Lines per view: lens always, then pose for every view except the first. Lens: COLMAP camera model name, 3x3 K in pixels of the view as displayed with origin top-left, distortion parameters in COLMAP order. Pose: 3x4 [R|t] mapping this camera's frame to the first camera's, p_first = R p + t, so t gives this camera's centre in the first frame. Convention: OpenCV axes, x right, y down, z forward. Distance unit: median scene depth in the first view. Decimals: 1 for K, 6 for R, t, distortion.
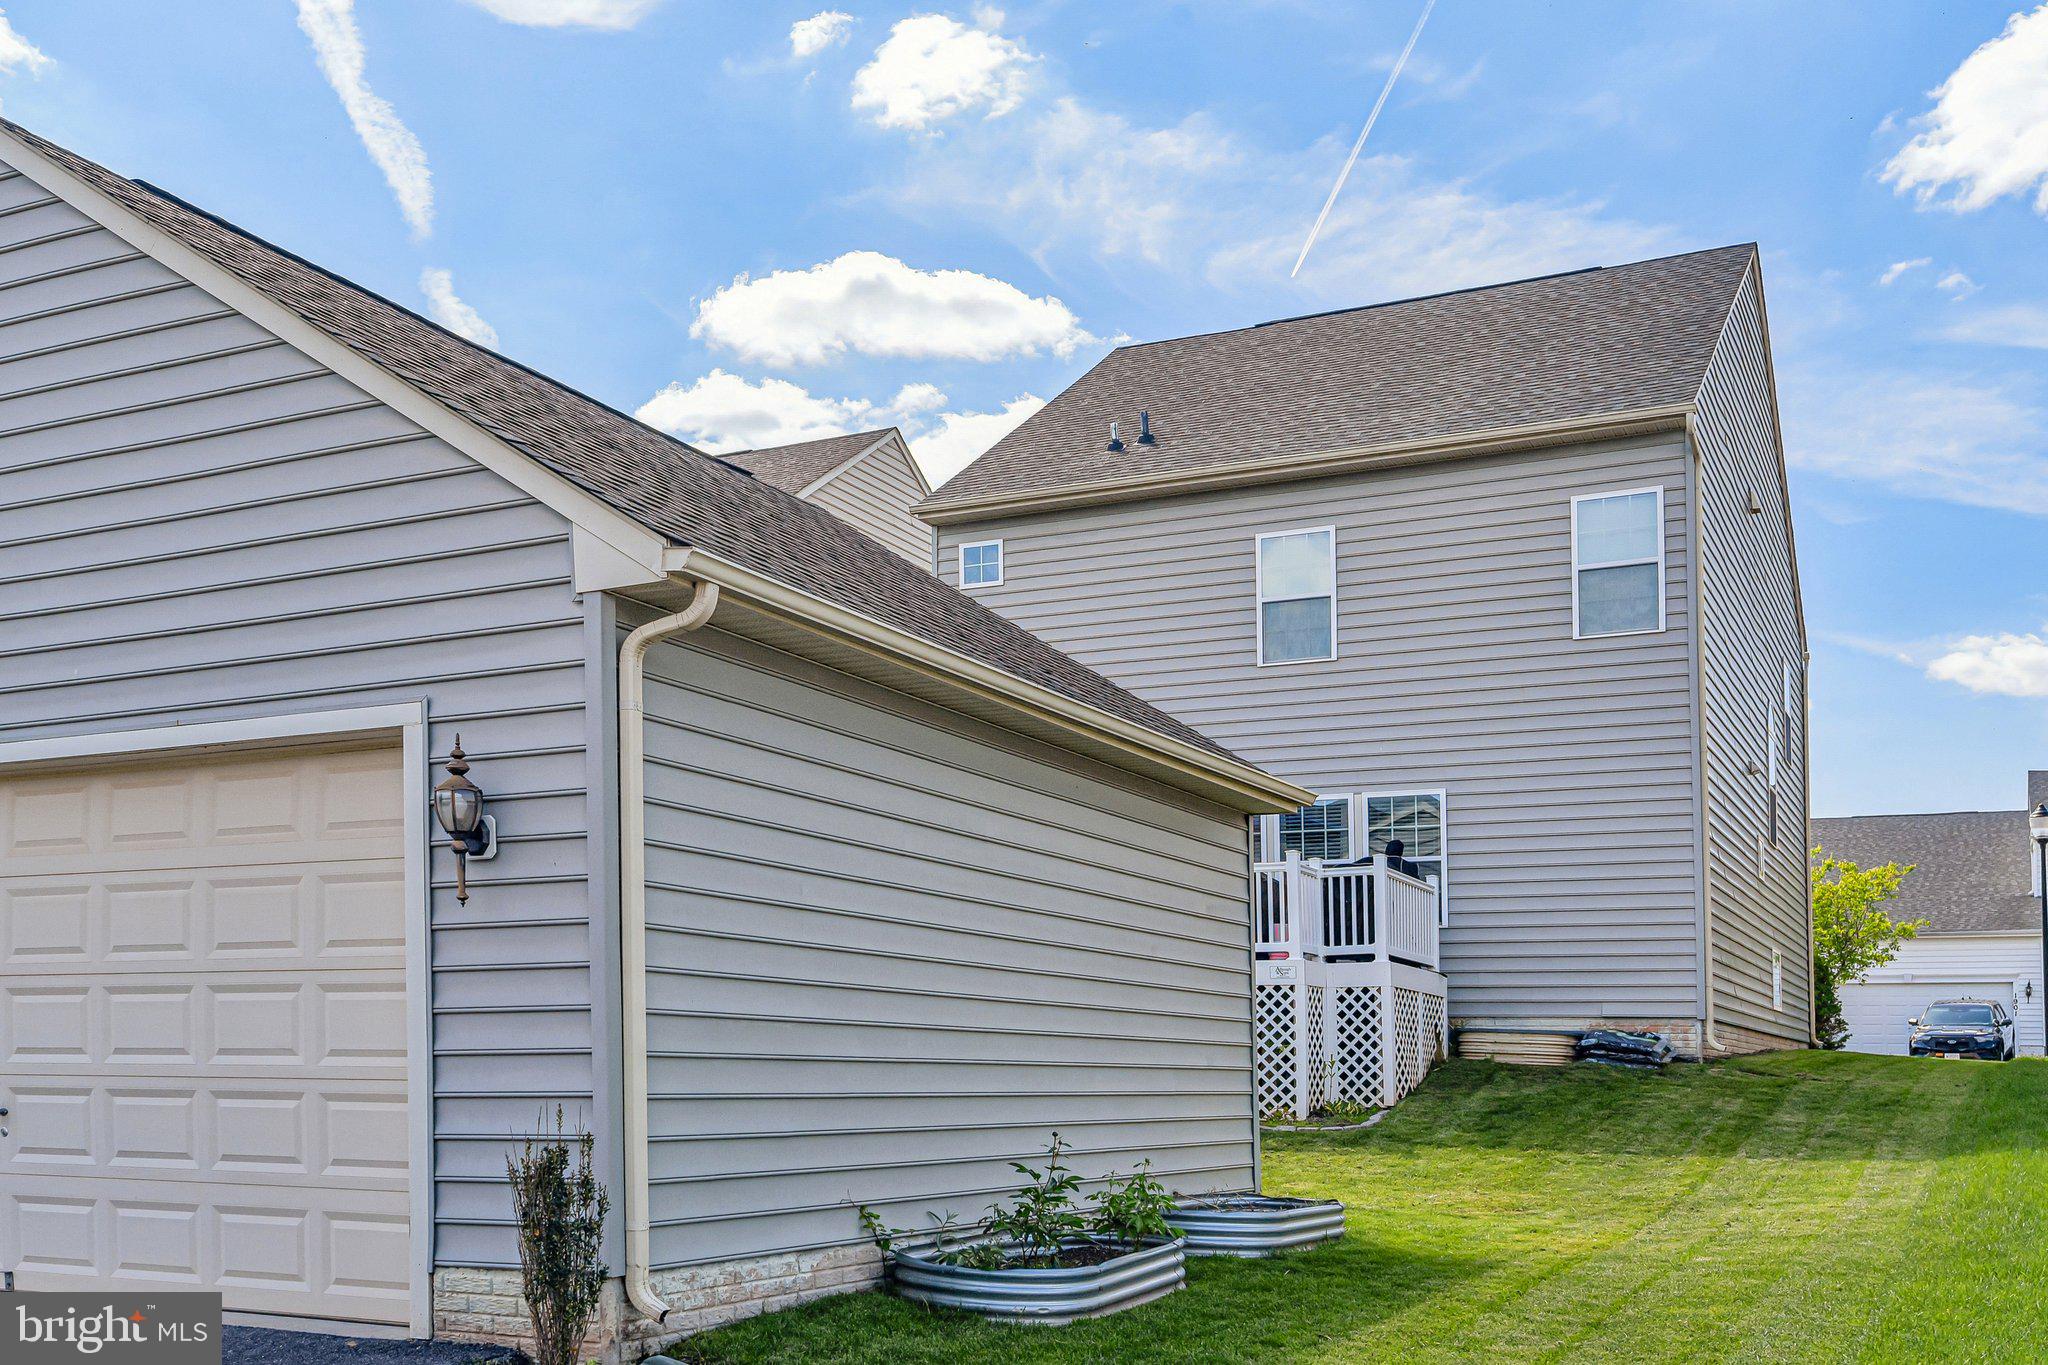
lens RADIAL K [[1860.0, 0, 1020.4], [0, 1860.0, 666.4], [0, 0, 1]] dist [0.038271, 0.000000]
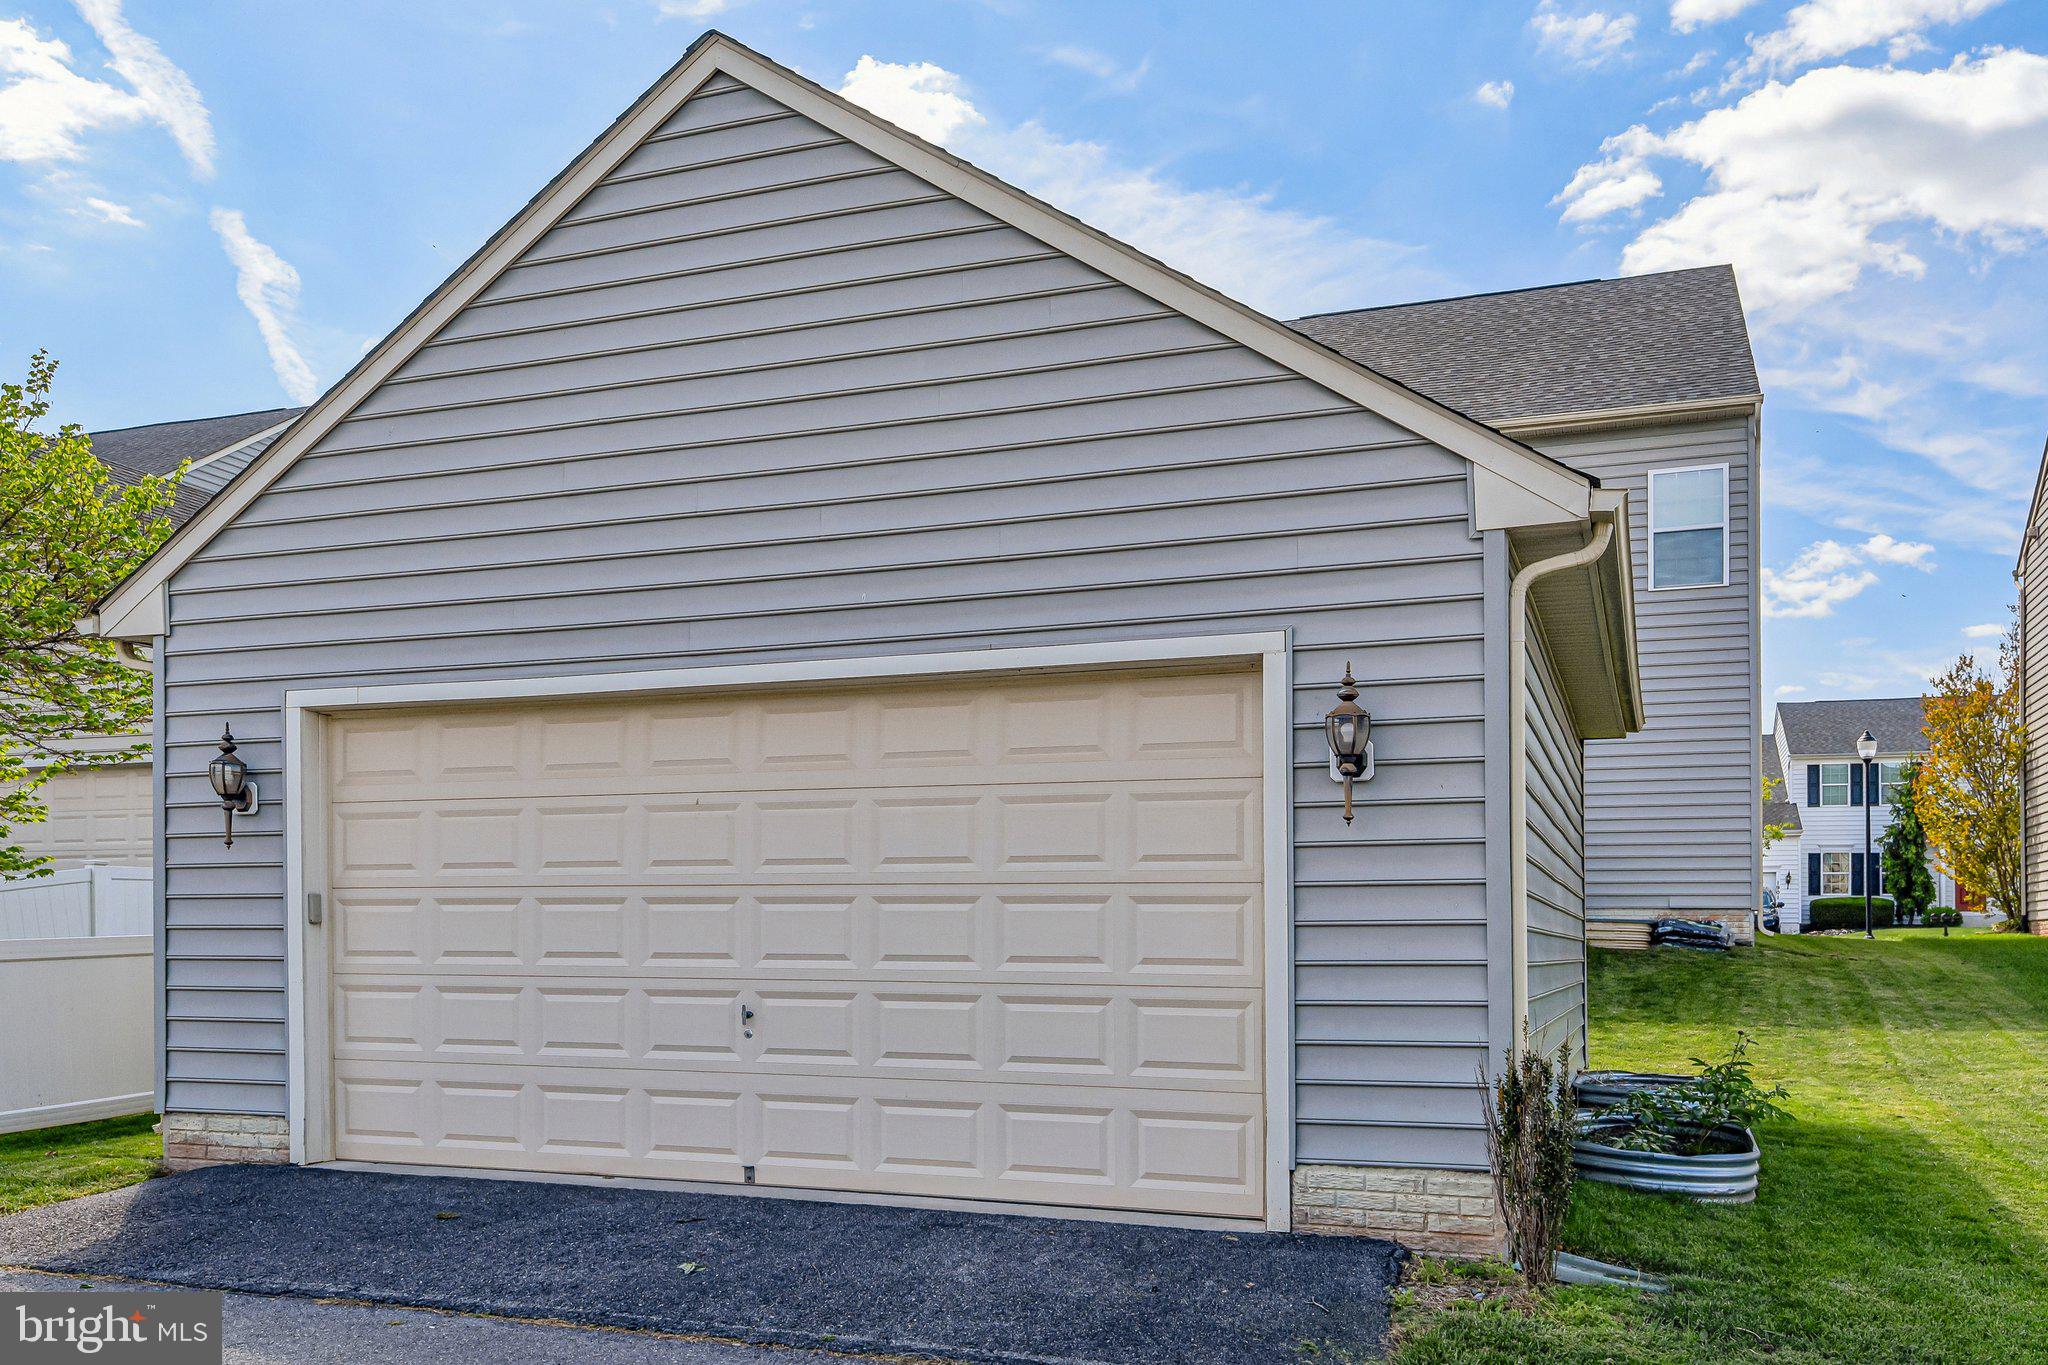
lens RADIAL K [[1573.9, 0, 1117.1], [0, 1573.9, 633.2], [0, 0, 1]] dist [0.039001, -0.002005]
pose [[0.993867, 0.016035, 0.109418, -0.176241], [-0.017893, 0.999712, 0.016017, 0.002657], [-0.109129, -0.017877, 0.993867, 0.043748]]
